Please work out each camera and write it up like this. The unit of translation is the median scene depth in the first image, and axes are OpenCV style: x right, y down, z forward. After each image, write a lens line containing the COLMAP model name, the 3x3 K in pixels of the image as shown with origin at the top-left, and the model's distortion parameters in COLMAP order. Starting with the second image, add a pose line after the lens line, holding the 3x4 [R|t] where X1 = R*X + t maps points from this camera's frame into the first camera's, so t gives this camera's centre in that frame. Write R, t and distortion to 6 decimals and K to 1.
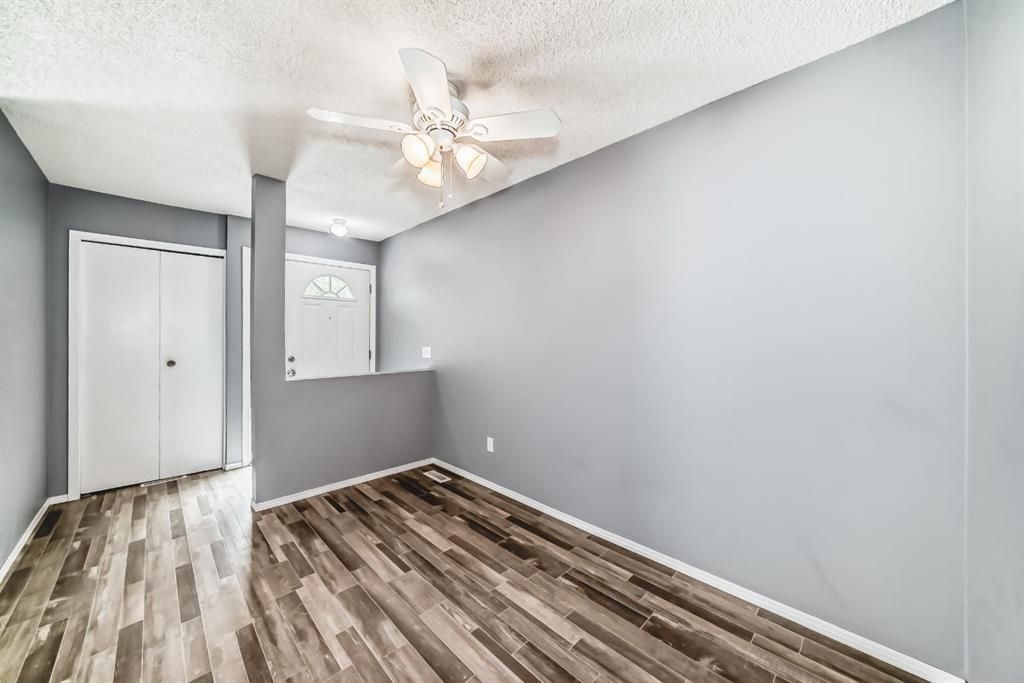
lens RADIAL K [[361.9, 0, 511.3], [0, 361.9, 343.9], [0, 0, 1]] dist [-0.021929, 0.006677]
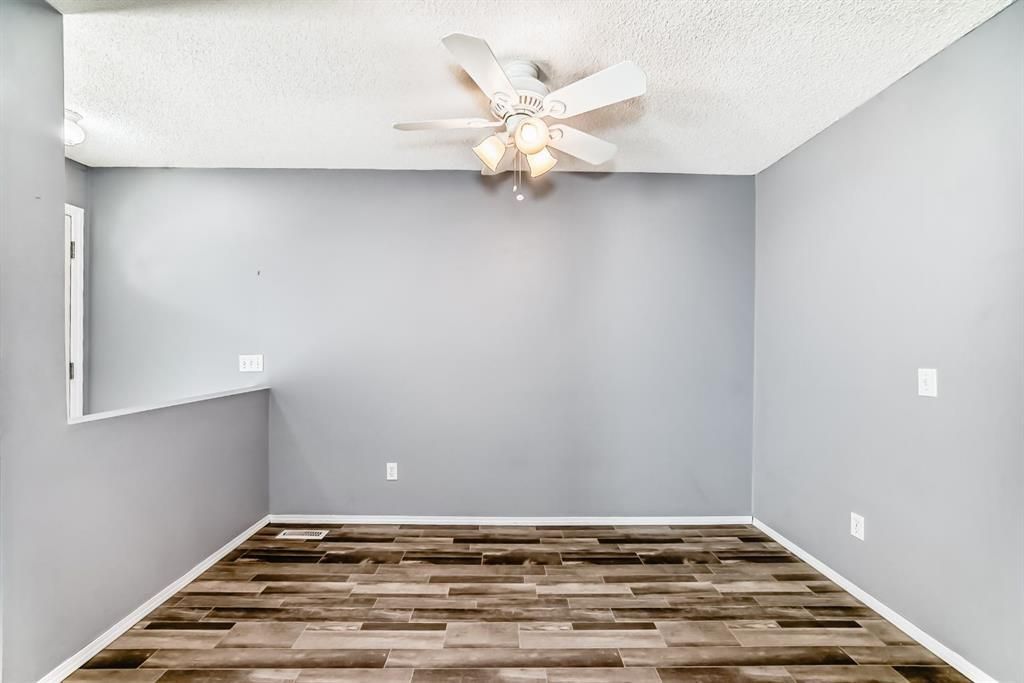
lens RADIAL K [[408.1, 0, 495.3], [0, 408.1, 353.8], [0, 0, 1]] dist [-0.006578, 0.000143]
pose [[0.693699, -0.001071, 0.720264, -0.673334], [-0.003575, 0.999981, 0.004929, 0.003452], [-0.720256, -0.005994, 0.693683, 0.212220]]
